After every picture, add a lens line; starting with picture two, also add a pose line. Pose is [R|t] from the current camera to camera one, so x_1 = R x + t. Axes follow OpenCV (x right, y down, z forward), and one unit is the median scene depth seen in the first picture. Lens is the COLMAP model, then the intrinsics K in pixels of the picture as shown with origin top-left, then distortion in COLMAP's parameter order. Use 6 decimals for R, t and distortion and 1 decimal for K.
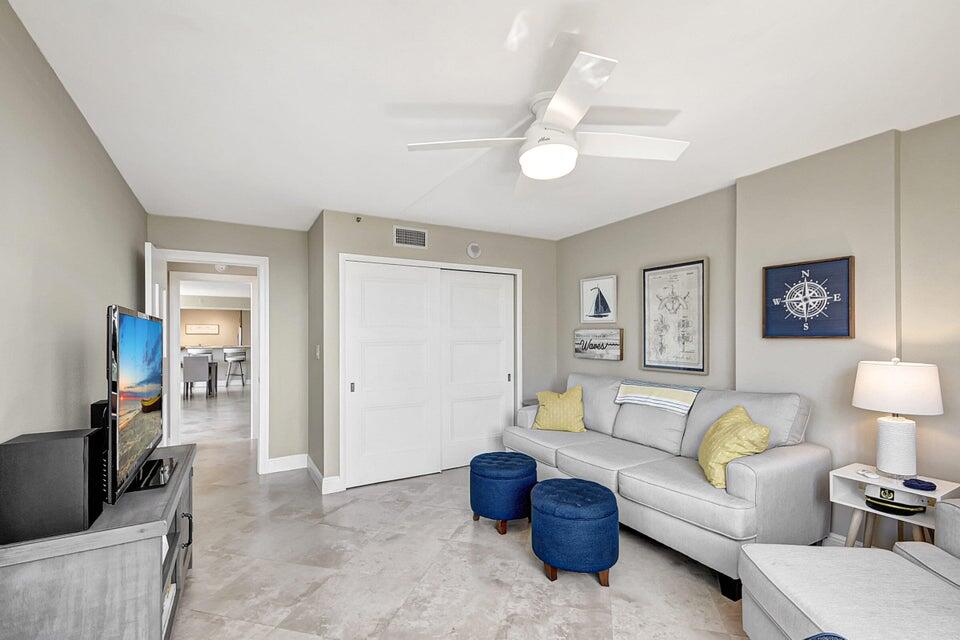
lens RADIAL K [[421.0, 0, 469.1], [0, 421.0, 334.2], [0, 0, 1]] dist [0.021430, -0.010146]
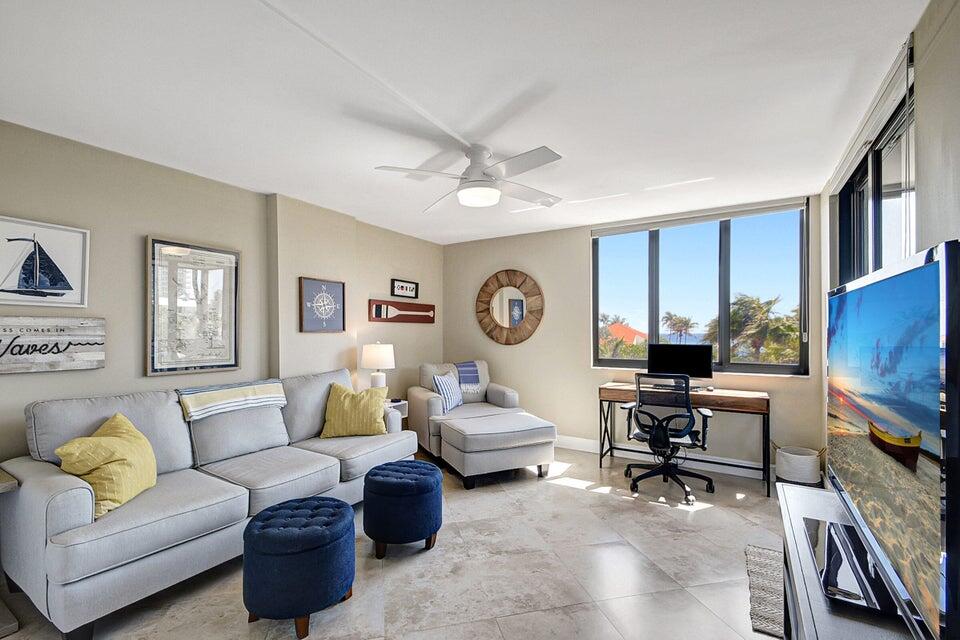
lens RADIAL K [[421.0, 0, 481.4], [0, 421.0, 329.1], [0, 0, 1]] dist [0.021430, -0.010146]
pose [[-0.498505, 0.012287, 0.866800, -0.510509], [0.002751, 0.999917, -0.012592, 0.013437], [-0.866883, -0.003893, -0.498497, 0.876931]]
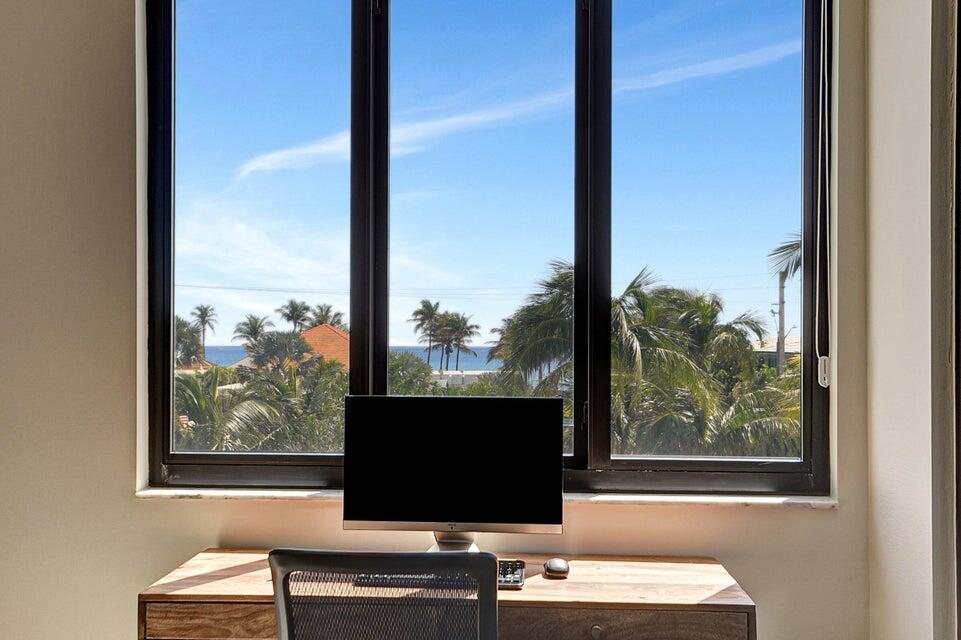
lens RADIAL K [[975.4, 0, 477.4], [0, 975.4, 322.2], [0, 0, 1]] dist [0.030663, 0.000000]
pose [[-0.837007, 0.012855, 0.547041, -0.386598], [-0.001784, 0.999655, -0.026220, 0.009821], [-0.547189, -0.022922, -0.836695, 0.704807]]
